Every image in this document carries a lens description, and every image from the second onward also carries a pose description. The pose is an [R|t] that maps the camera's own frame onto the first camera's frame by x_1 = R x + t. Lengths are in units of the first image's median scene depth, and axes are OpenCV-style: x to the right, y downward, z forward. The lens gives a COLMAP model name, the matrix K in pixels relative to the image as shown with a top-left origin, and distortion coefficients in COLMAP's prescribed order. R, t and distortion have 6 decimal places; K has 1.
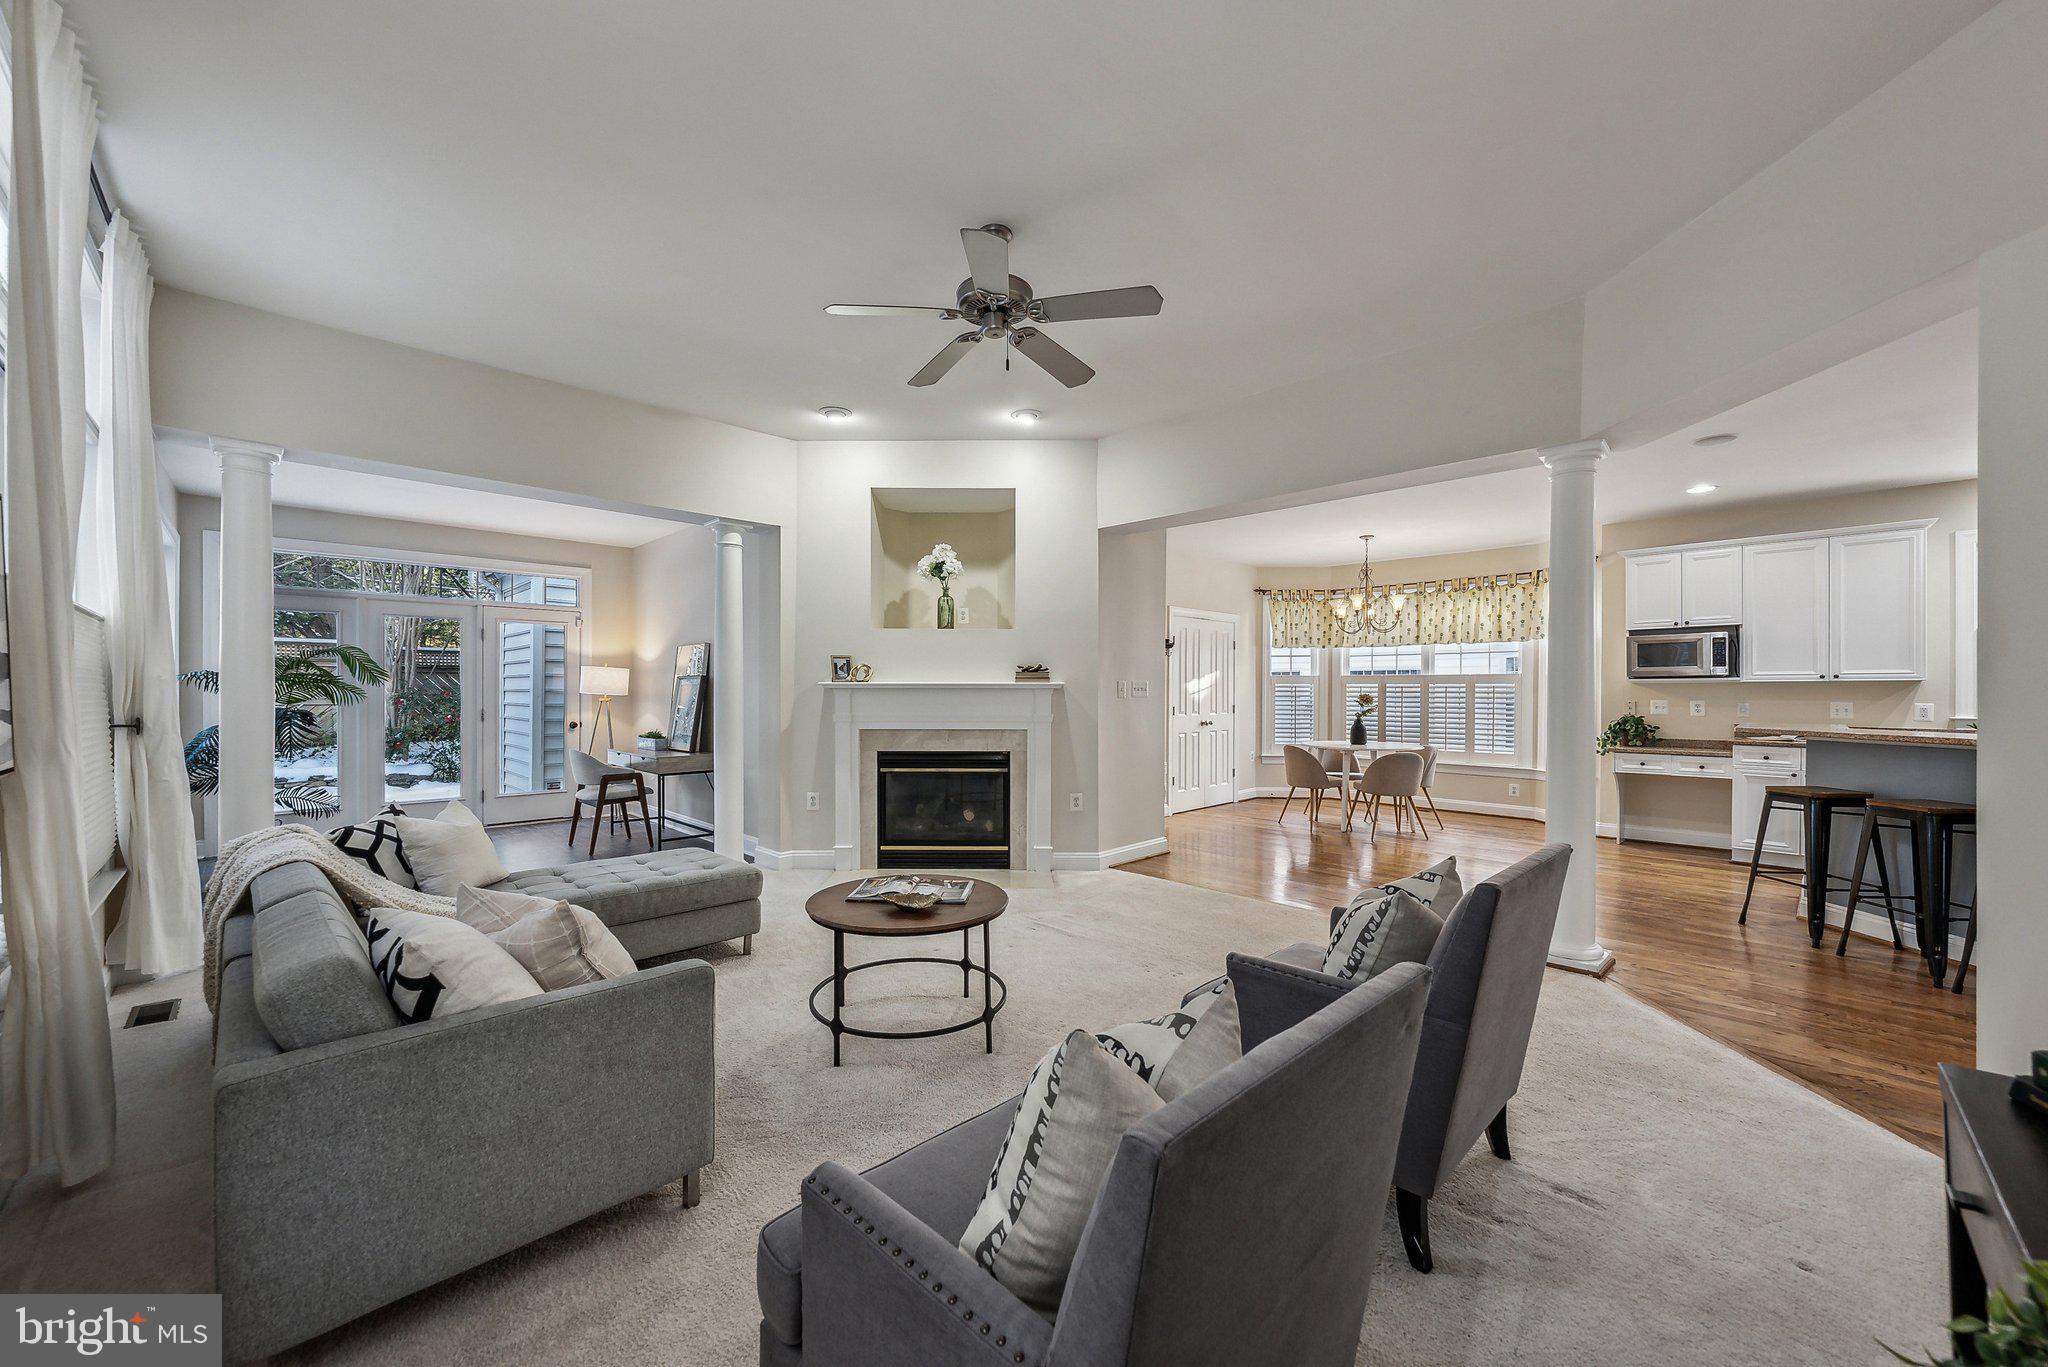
lens RADIAL K [[771.3, 0, 1009.8], [0, 771.3, 694.8], [0, 0, 1]] dist [-0.000784, -0.000718]
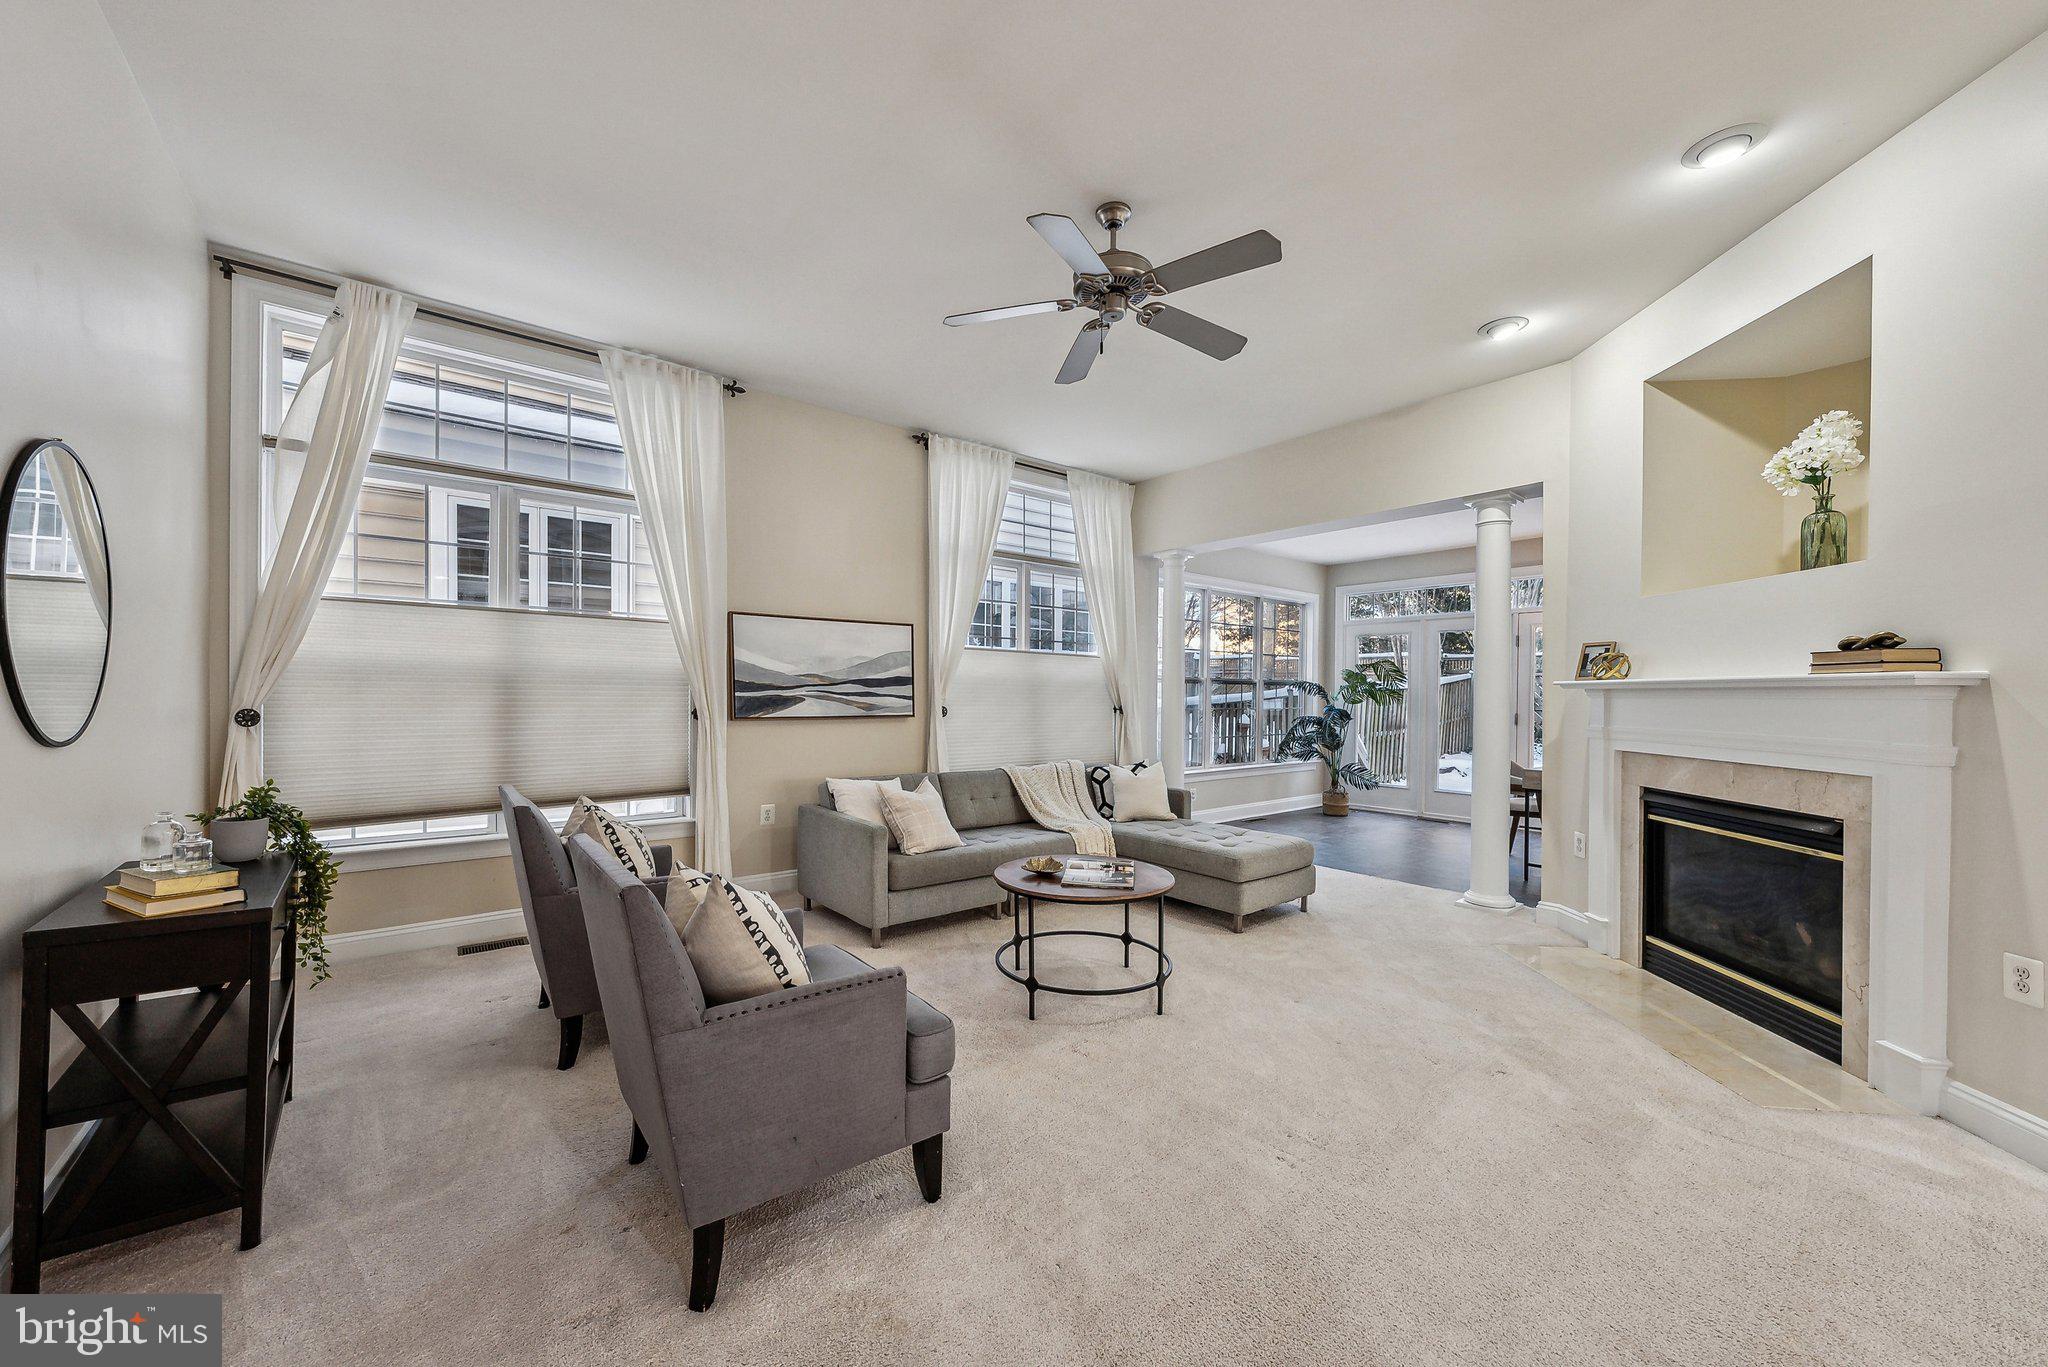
lens RADIAL K [[771.3, 0, 1019.5], [0, 771.3, 691.8], [0, 0, 1]] dist [-0.000784, -0.000718]
pose [[-0.076770, -0.004455, -0.997039, 0.511896], [-0.010686, 0.999936, -0.003645, 0.002068], [0.996992, 0.010375, -0.076813, 0.529218]]
